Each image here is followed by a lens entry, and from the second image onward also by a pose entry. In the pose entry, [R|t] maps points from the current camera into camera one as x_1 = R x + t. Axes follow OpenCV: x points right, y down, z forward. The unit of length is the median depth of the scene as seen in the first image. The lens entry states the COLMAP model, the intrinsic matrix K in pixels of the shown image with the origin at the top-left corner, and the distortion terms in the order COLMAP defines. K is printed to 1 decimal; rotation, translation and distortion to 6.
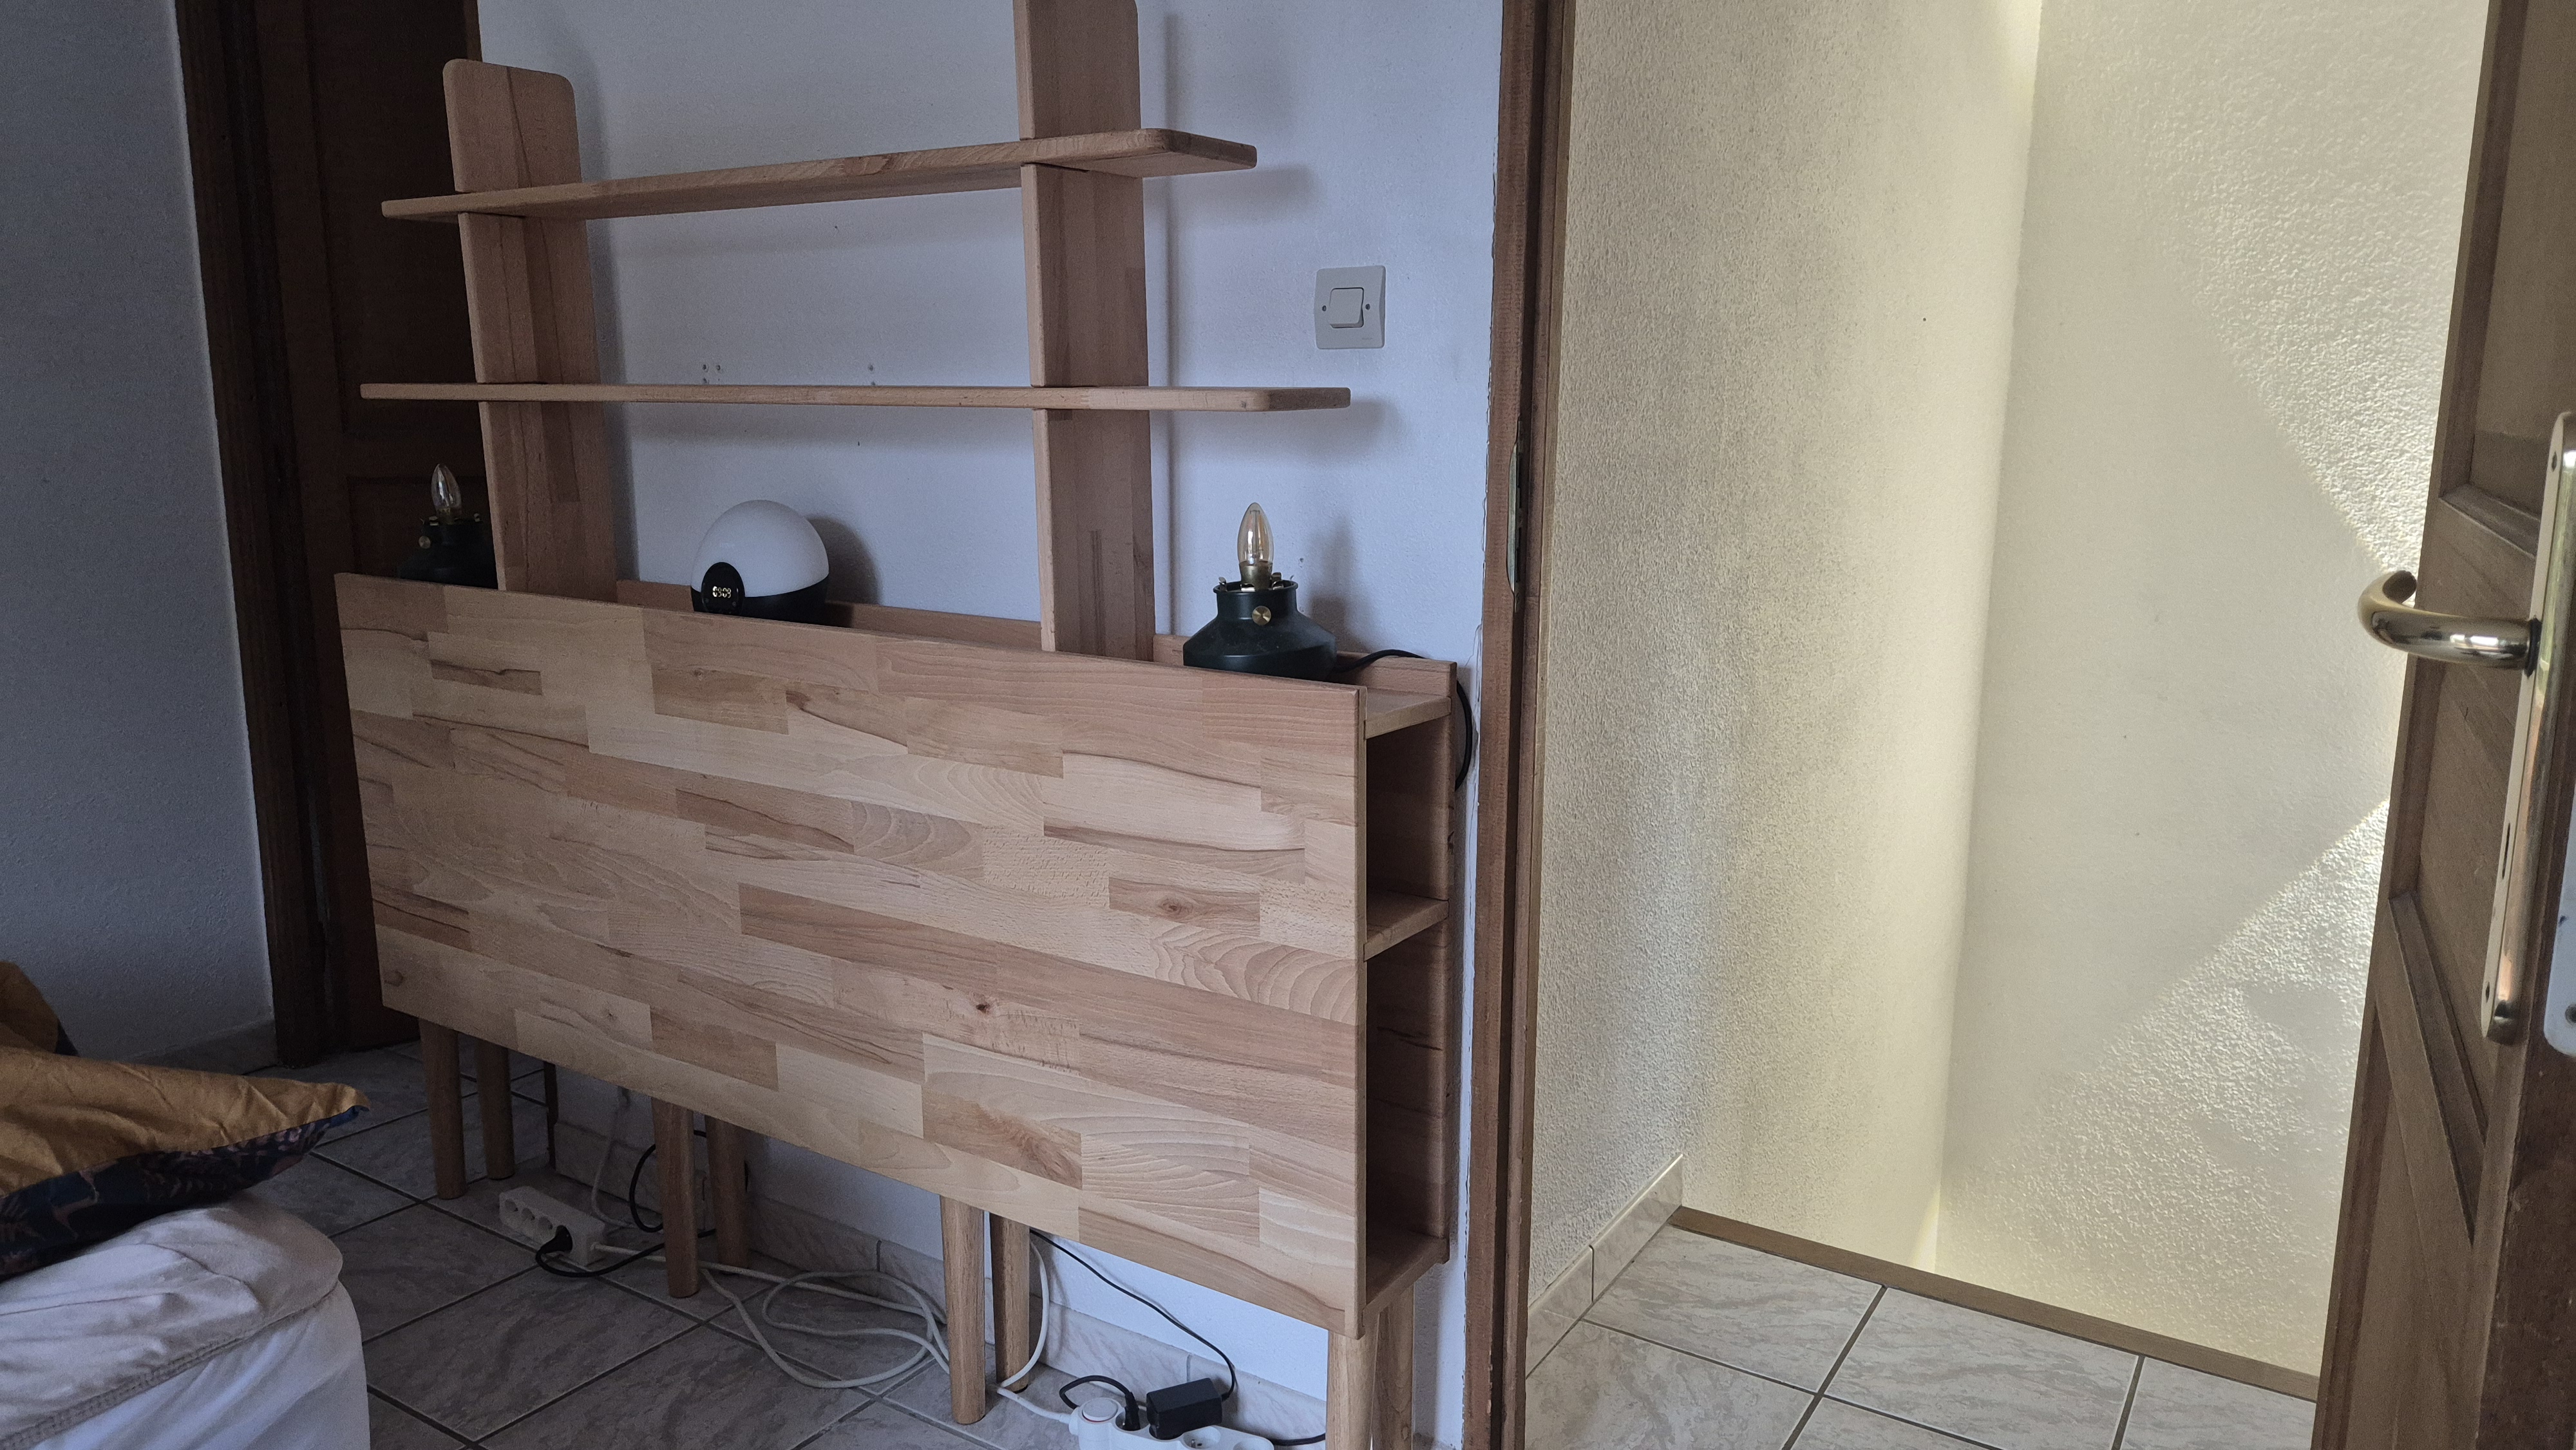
lens RADIAL K [[1723.2, 0, 1277.7], [0, 1723.2, 720.9], [0, 0, 1]] dist [0.079986, -0.079942]
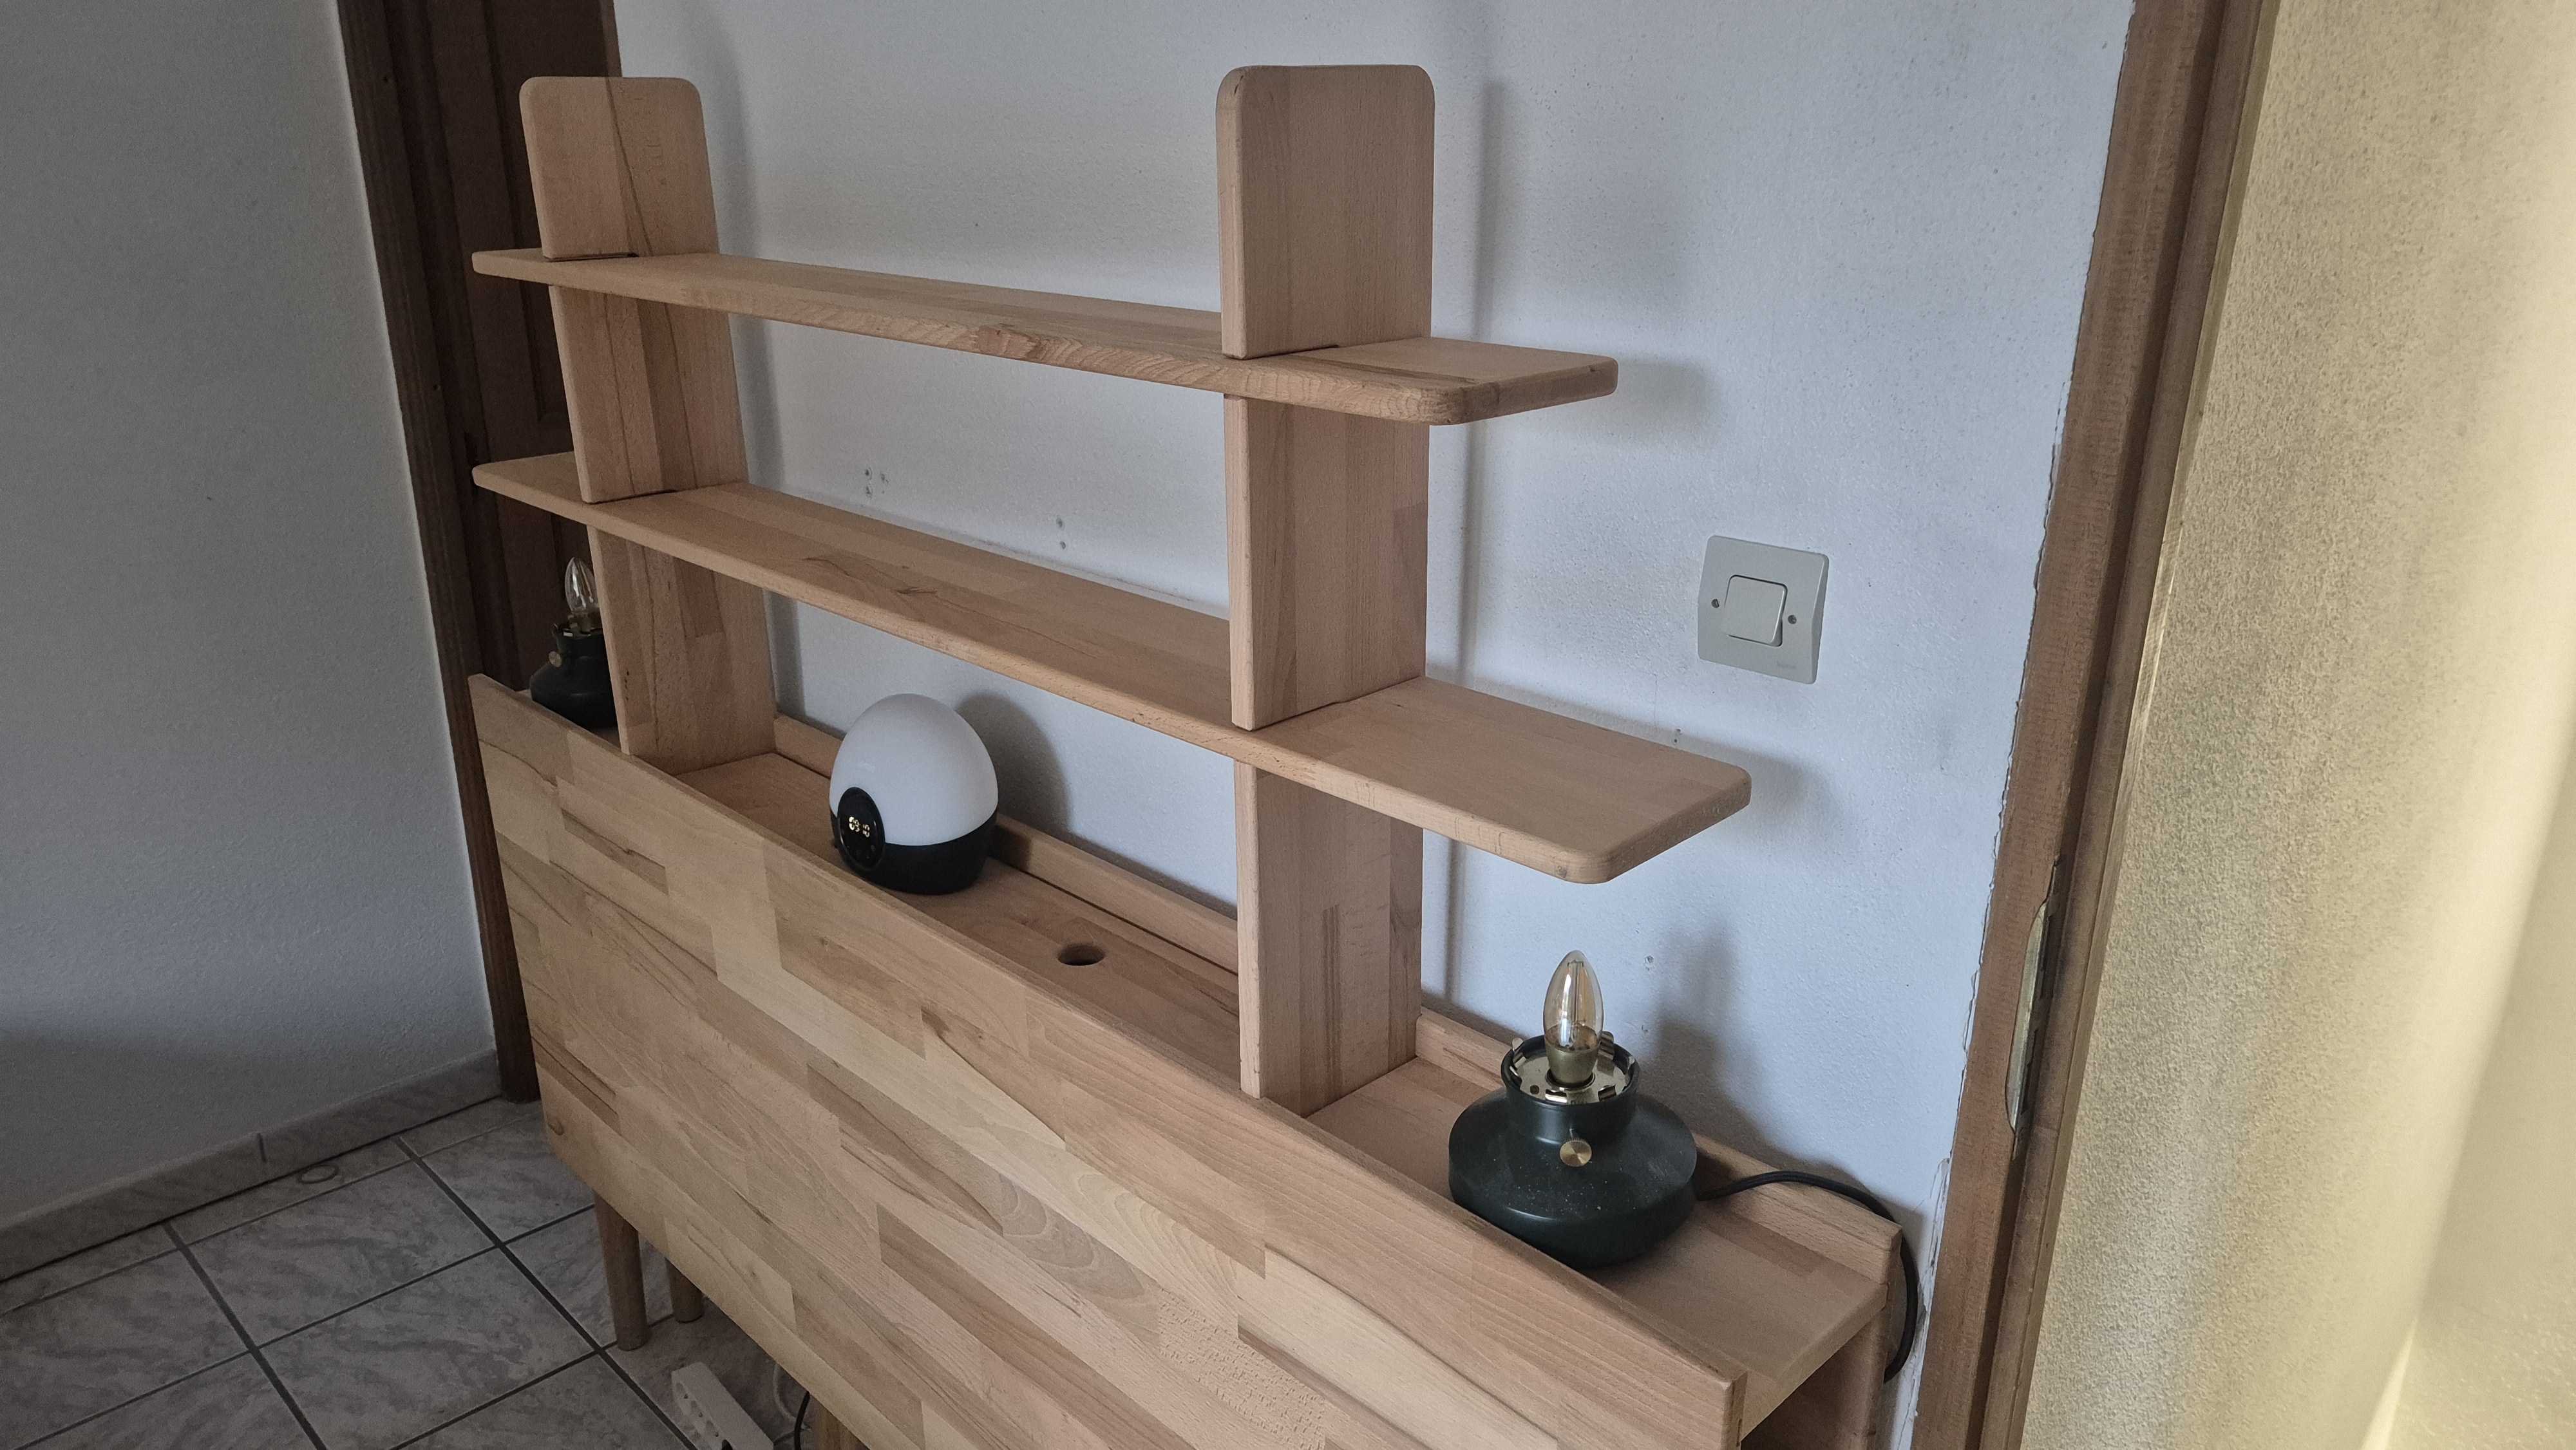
lens RADIAL K [[1723.2, 0, 1277.7], [0, 1723.2, 720.9], [0, 0, 1]] dist [0.079986, -0.079942]
pose [[0.979950, 0.065136, -0.188298, -0.006164], [-0.036931, 0.988058, 0.149591, -0.266923], [0.195793, -0.139638, 0.970653, 0.355059]]
